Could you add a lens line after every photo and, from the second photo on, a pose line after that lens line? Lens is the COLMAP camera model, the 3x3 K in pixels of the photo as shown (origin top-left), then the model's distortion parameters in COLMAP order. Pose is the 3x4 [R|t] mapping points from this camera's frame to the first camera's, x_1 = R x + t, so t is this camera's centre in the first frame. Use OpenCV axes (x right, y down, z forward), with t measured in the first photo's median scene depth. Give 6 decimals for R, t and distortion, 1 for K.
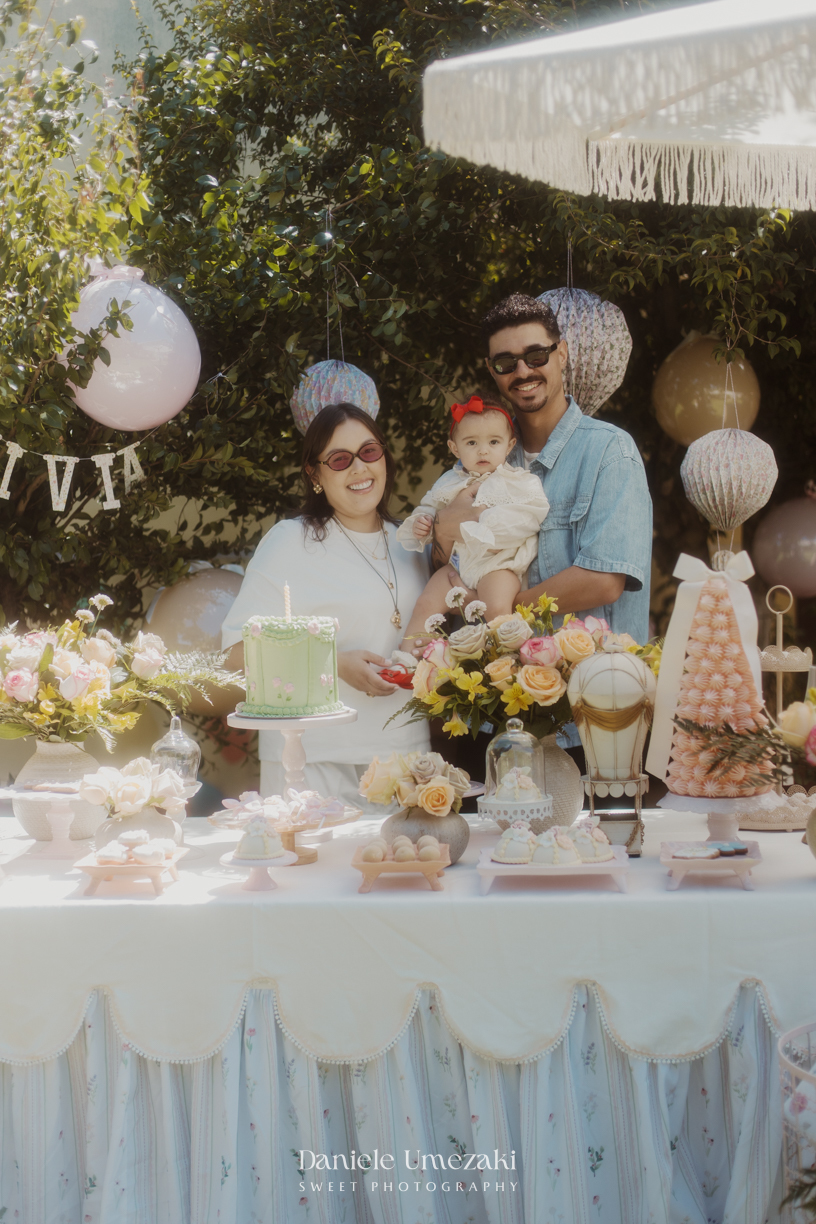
lens RADIAL K [[1939.9, 0, 413.3], [0, 1939.9, 609.9], [0, 0, 1]] dist [0.004375, 0.000000]
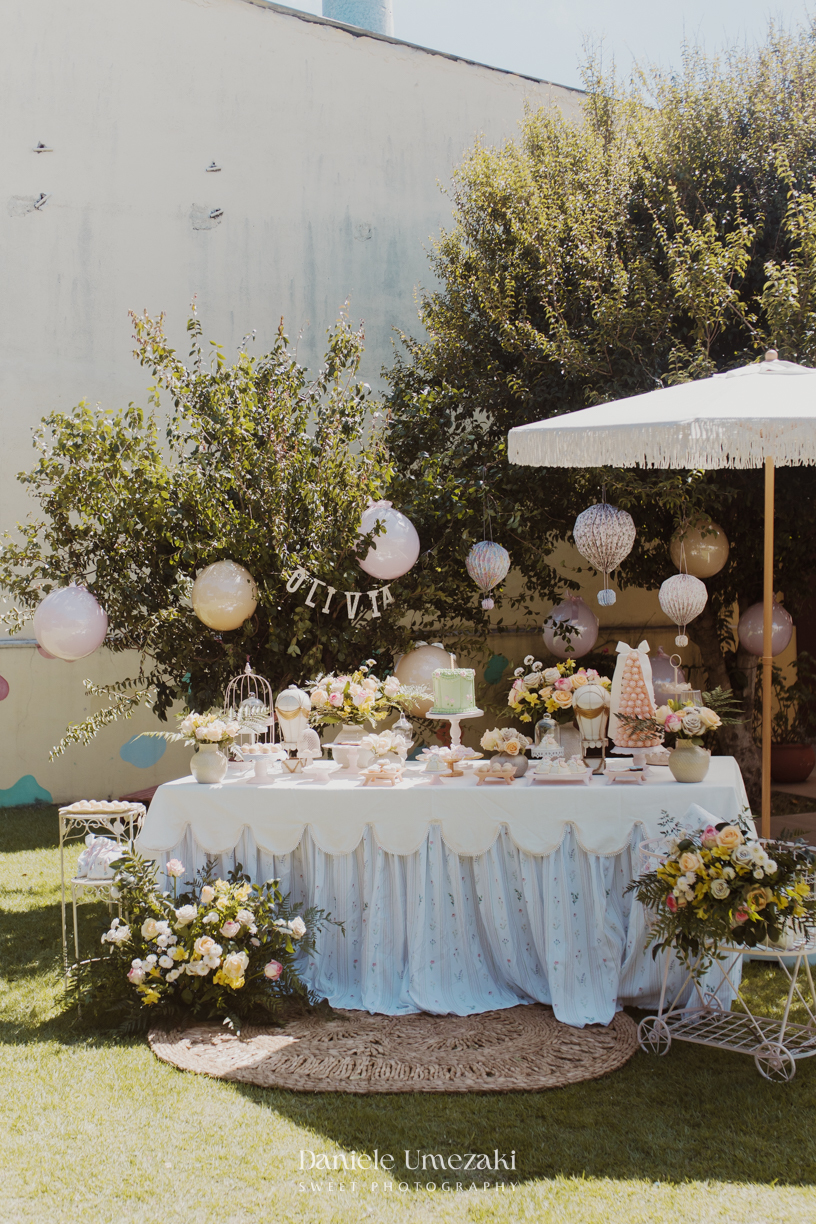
lens RADIAL K [[1363.4, 0, 375.5], [0, 1363.4, 583.5], [0, 0, 1]] dist [-0.058548, 0.000000]
pose [[0.986605, -0.011561, -0.162720, 0.107949], [0.002012, 0.998272, -0.058725, -0.003096], [0.163118, 0.057611, 0.984923, -0.589063]]
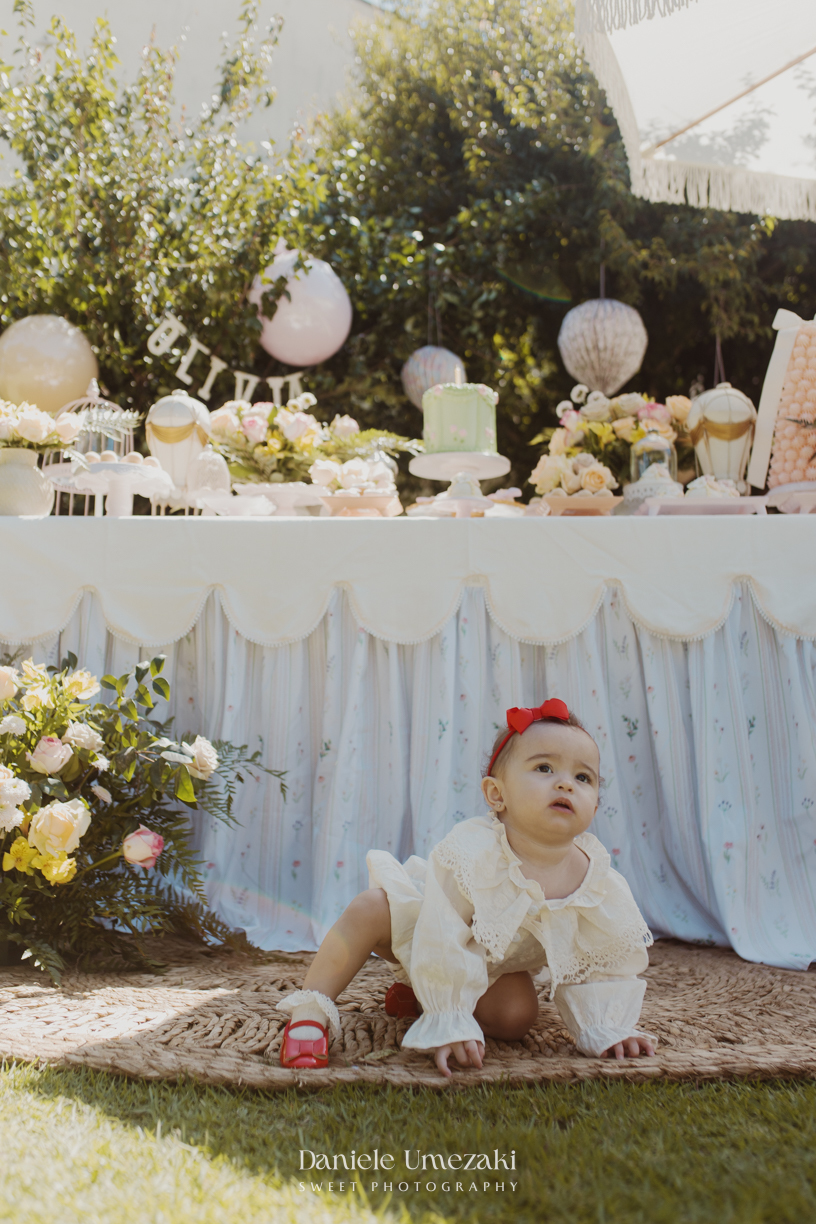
lens RADIAL K [[1261.2, 0, 407.2], [0, 1261.2, 586.4], [0, 0, 1]] dist [-0.022749, 0.000000]
pose [[0.998344, 0.038944, 0.042343, -0.132881], [-0.031295, 0.985240, -0.168294, 0.284897], [-0.048272, 0.166690, 0.984827, 0.185198]]
